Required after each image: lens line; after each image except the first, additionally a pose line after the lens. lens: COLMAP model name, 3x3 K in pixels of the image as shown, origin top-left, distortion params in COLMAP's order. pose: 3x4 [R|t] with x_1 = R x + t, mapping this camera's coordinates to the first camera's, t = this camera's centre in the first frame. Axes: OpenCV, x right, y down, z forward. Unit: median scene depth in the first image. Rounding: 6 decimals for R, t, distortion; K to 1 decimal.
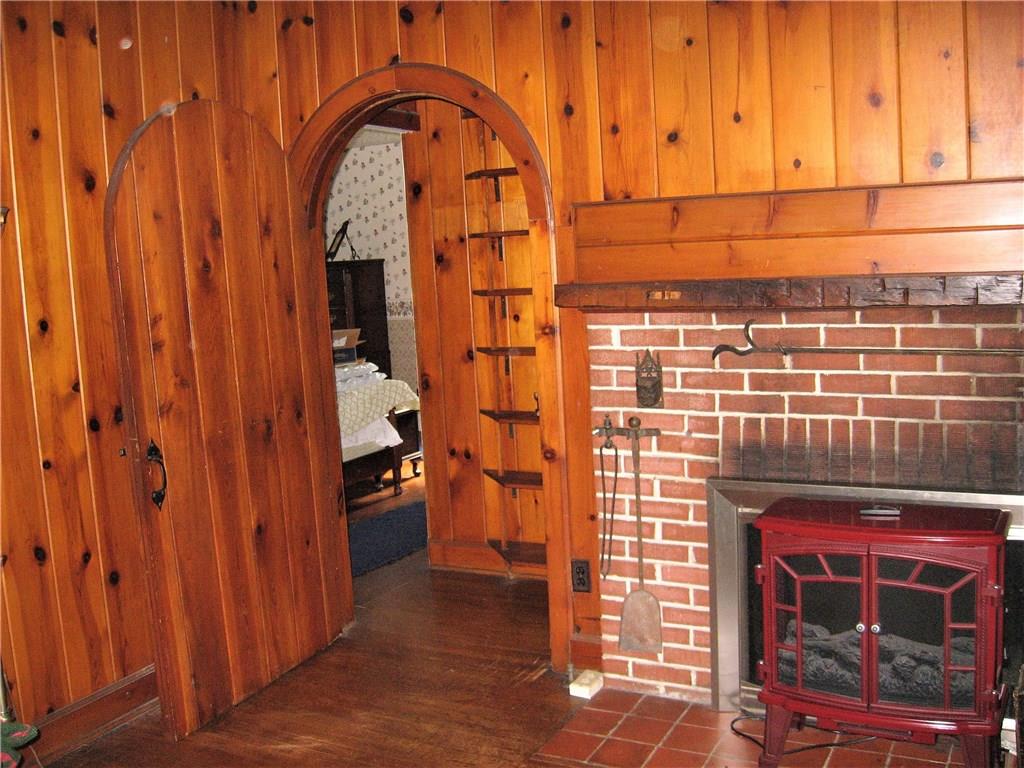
lens RADIAL K [[1069.4, 0, 512.1], [0, 1069.4, 381.3], [0, 0, 1]] dist [-0.110618, 0.000000]
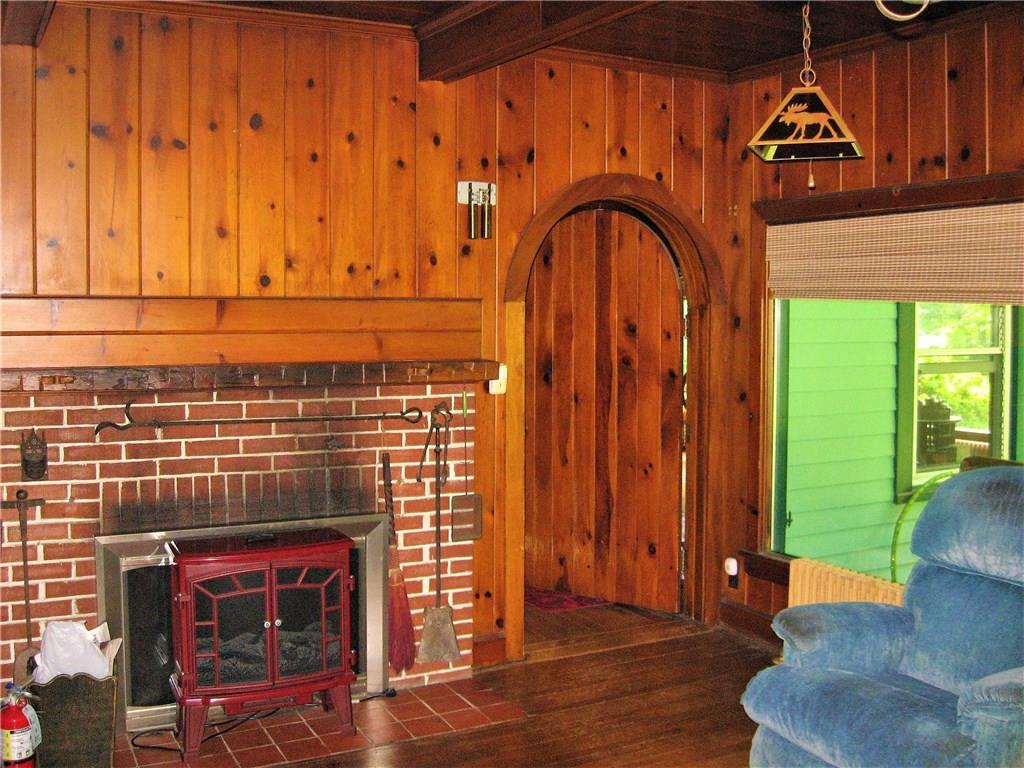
lens RADIAL K [[1069.4, 0, 512.7], [0, 1069.4, 384.1], [0, 0, 1]] dist [-0.110618, 0.000000]
pose [[0.556502, 0.000012, 0.830846, -0.533104], [0.070055, 0.996438, -0.046938, 0.011054], [-0.827887, 0.084326, 0.554519, -0.033306]]
